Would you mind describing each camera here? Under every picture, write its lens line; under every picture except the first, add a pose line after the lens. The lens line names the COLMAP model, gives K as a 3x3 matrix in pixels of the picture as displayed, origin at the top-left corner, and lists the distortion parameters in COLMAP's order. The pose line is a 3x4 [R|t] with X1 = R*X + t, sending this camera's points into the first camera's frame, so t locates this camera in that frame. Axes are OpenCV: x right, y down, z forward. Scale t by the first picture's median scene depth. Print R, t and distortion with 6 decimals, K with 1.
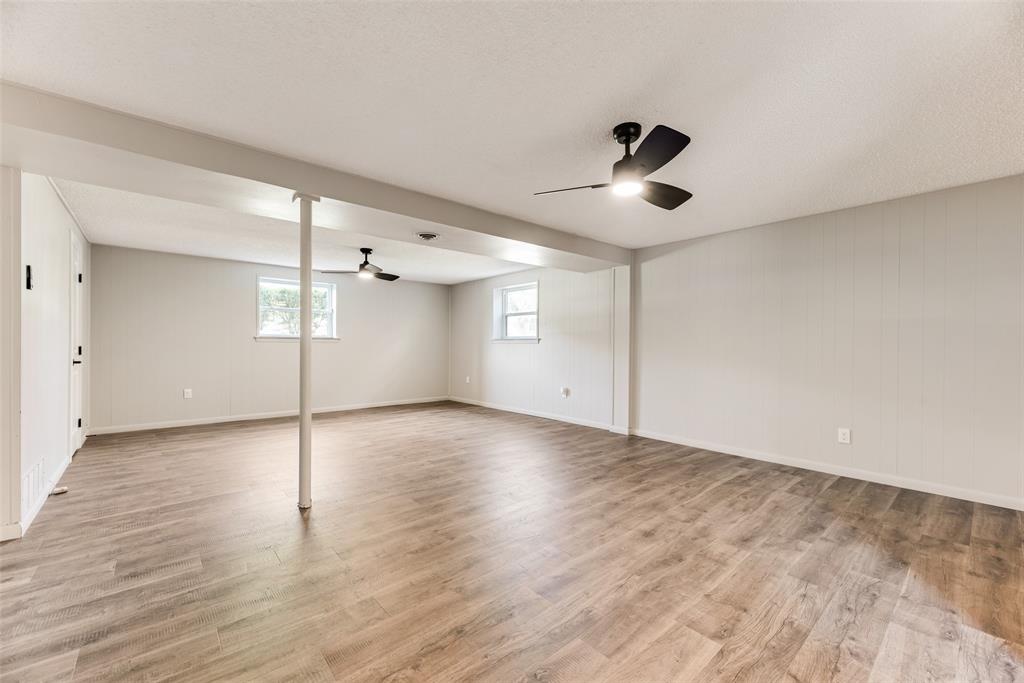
lens RADIAL K [[416.4, 0, 515.4], [0, 416.4, 341.5], [0, 0, 1]] dist [0.003019, 0.000558]
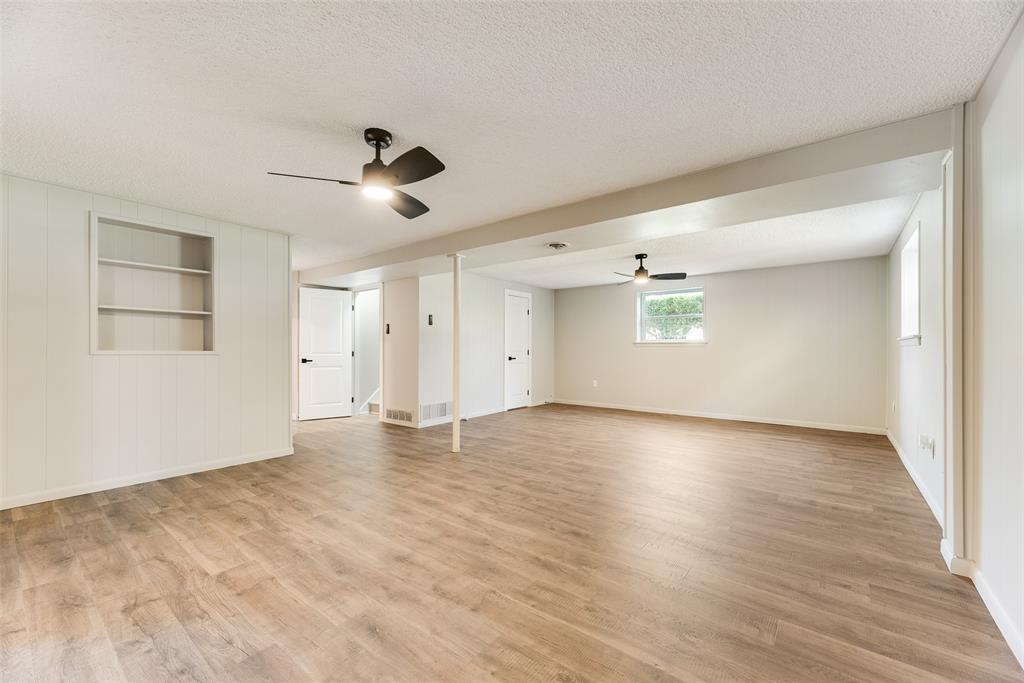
lens RADIAL K [[416.4, 0, 513.7], [0, 416.4, 348.3], [0, 0, 1]] dist [0.003019, 0.000558]
pose [[0.174951, -0.004018, -0.984569, 1.317220], [0.007253, 0.999970, -0.002792, 0.016652], [0.984550, -0.006653, 0.174975, 1.151031]]
